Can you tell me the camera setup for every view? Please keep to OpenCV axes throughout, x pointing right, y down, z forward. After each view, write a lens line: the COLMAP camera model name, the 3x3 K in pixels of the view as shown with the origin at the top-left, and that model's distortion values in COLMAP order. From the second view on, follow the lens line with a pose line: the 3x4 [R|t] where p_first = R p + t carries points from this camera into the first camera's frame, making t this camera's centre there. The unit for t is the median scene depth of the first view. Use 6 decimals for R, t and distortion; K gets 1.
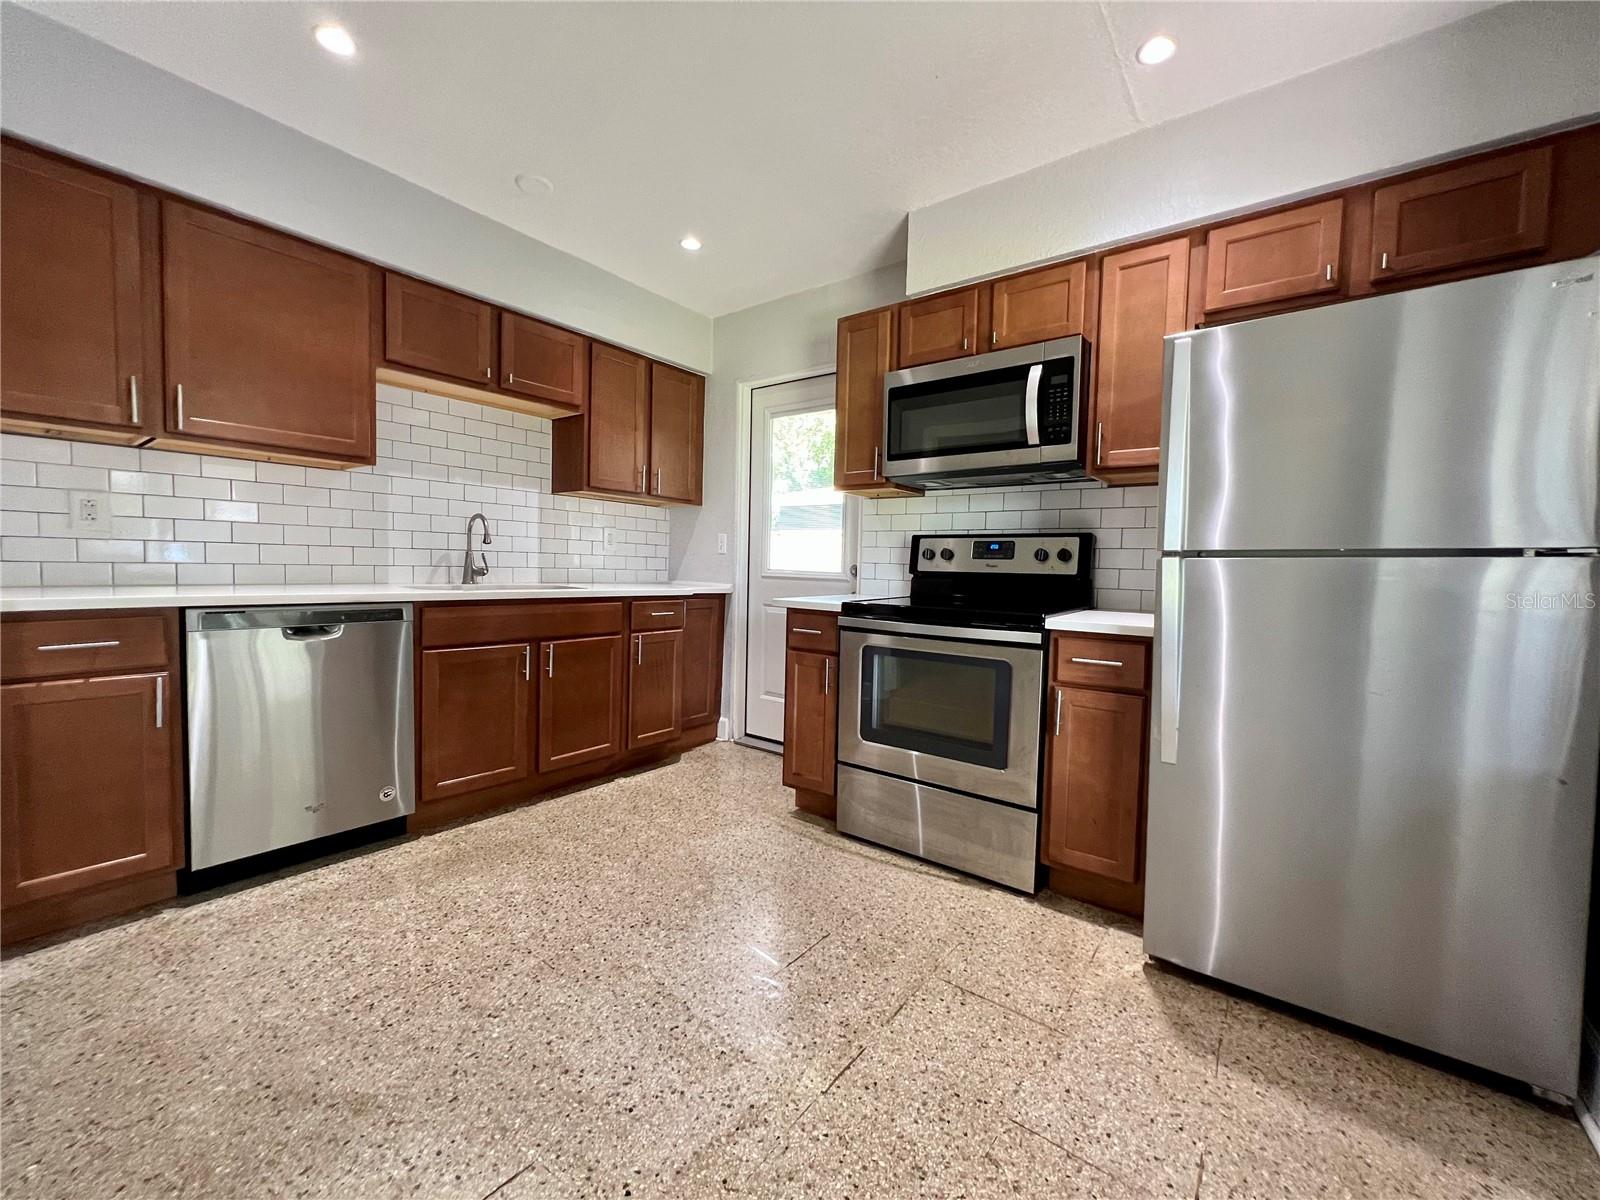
lens RADIAL K [[641.4, 0, 800.0], [0, 641.4, 600.0], [0, 0, 1]] dist [-0.000966, 0.000287]
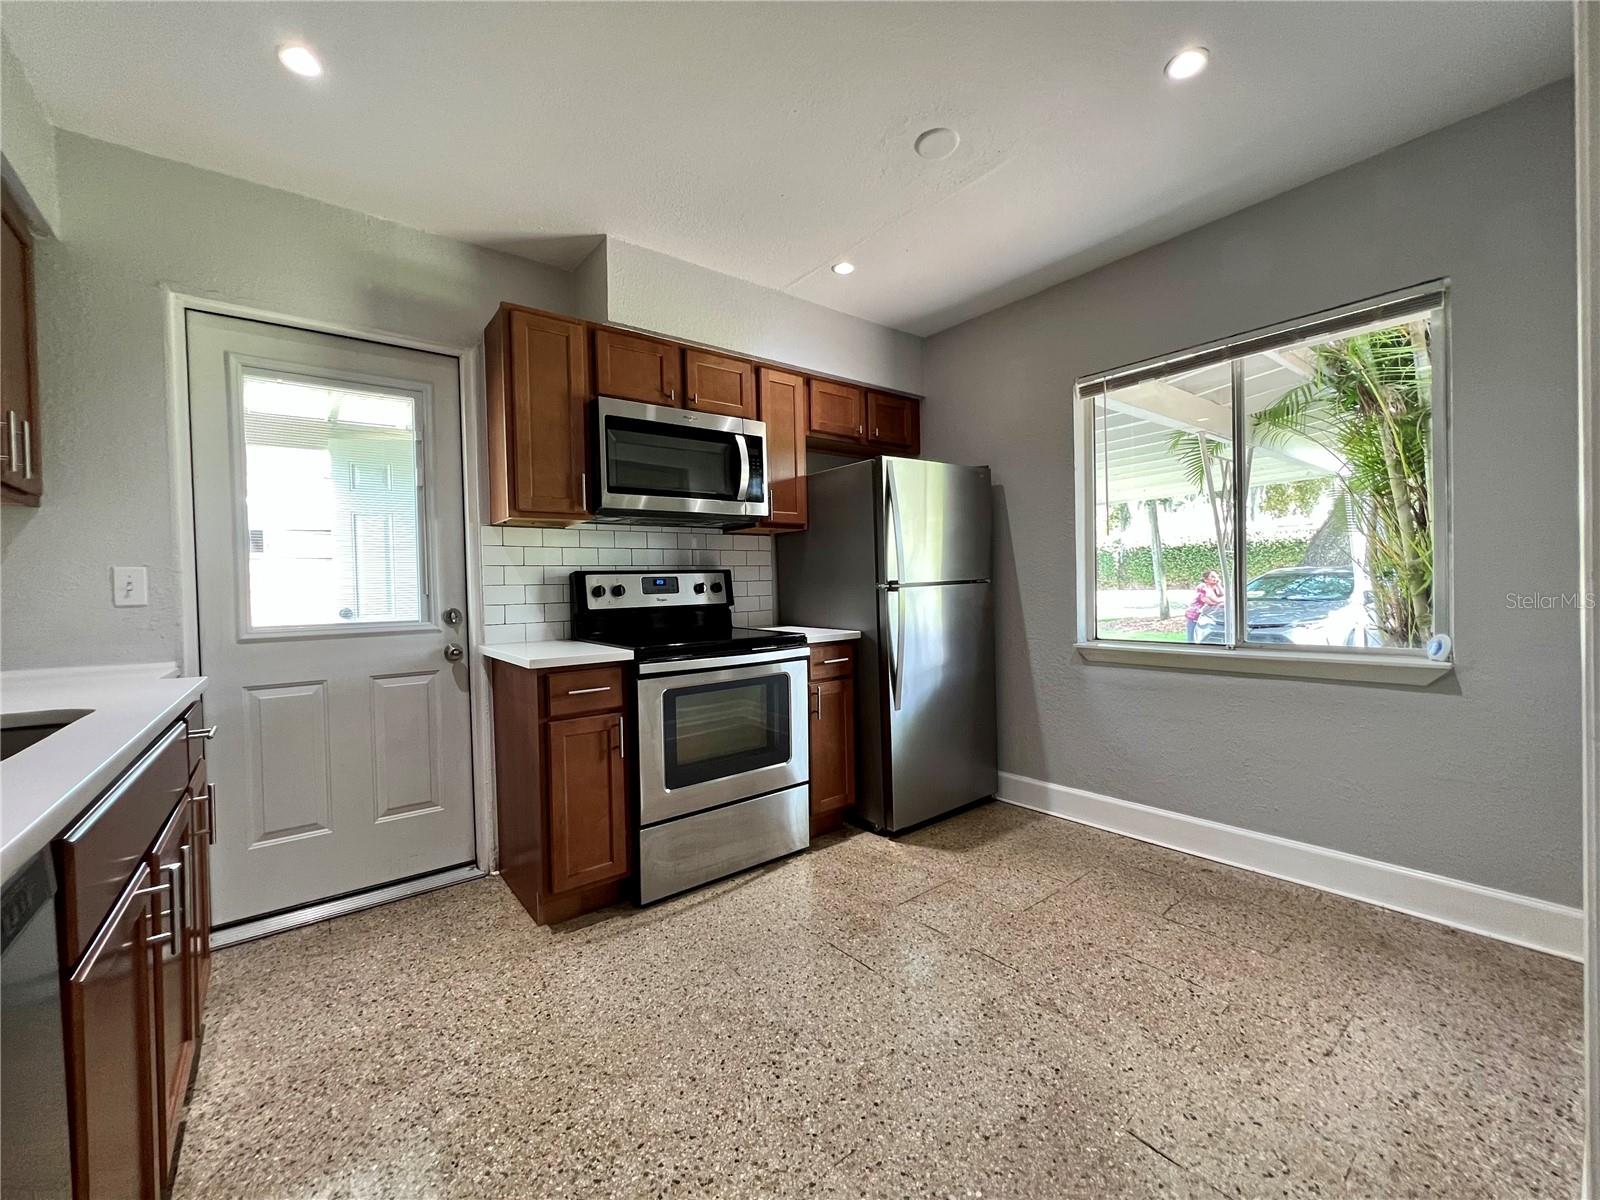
lens RADIAL K [[635.4, 0, 800.0], [0, 635.4, 600.0], [0, 0, 1]] dist [-0.017154, 0.007388]
pose [[0.246176, -0.051800, 0.967840, -0.794258], [0.084995, 0.995878, 0.031682, -0.079036], [-0.965491, 0.074462, 0.249564, 0.599710]]
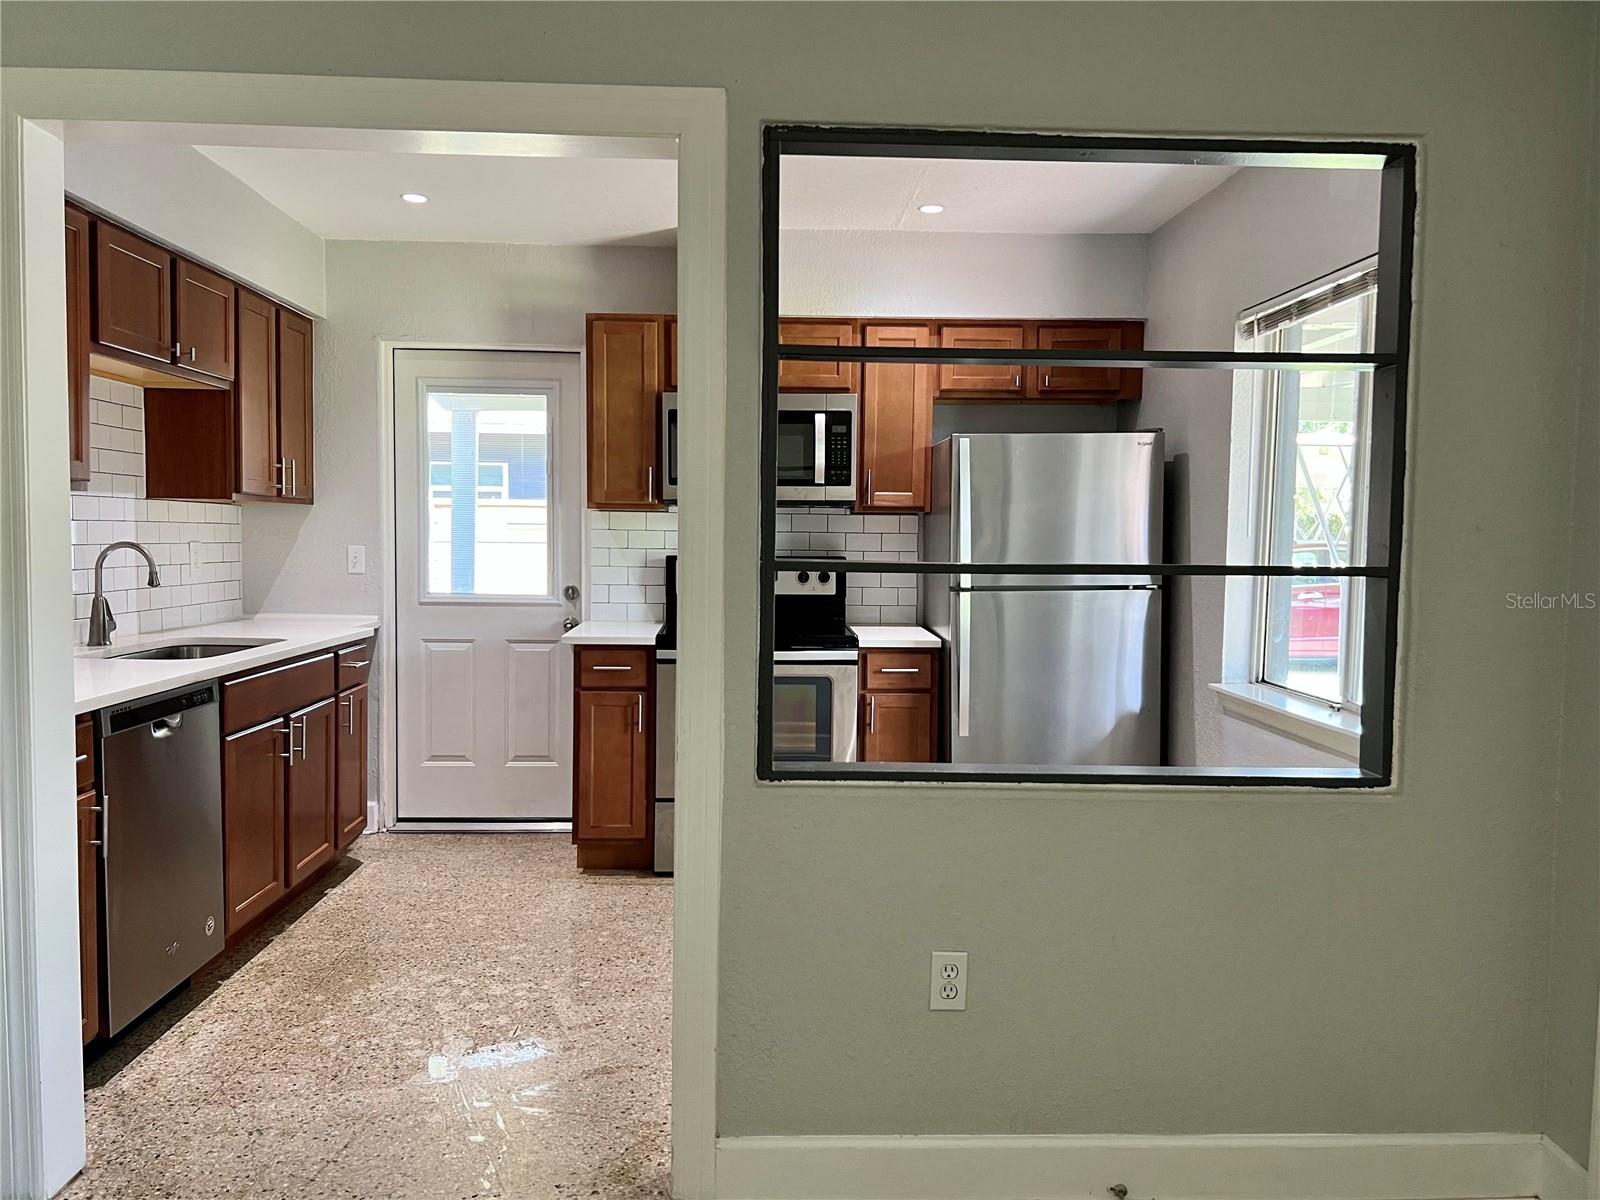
lens RADIAL K [[1185.3, 0, 796.5], [0, 1185.3, 605.5], [0, 0, 1]] dist [0.085977, -0.101149]
pose [[0.769703, -0.055444, 0.635990, -0.993690], [0.042819, 0.998462, 0.035222, -0.104463], [-0.636964, 0.000122, 0.770893, -0.570345]]
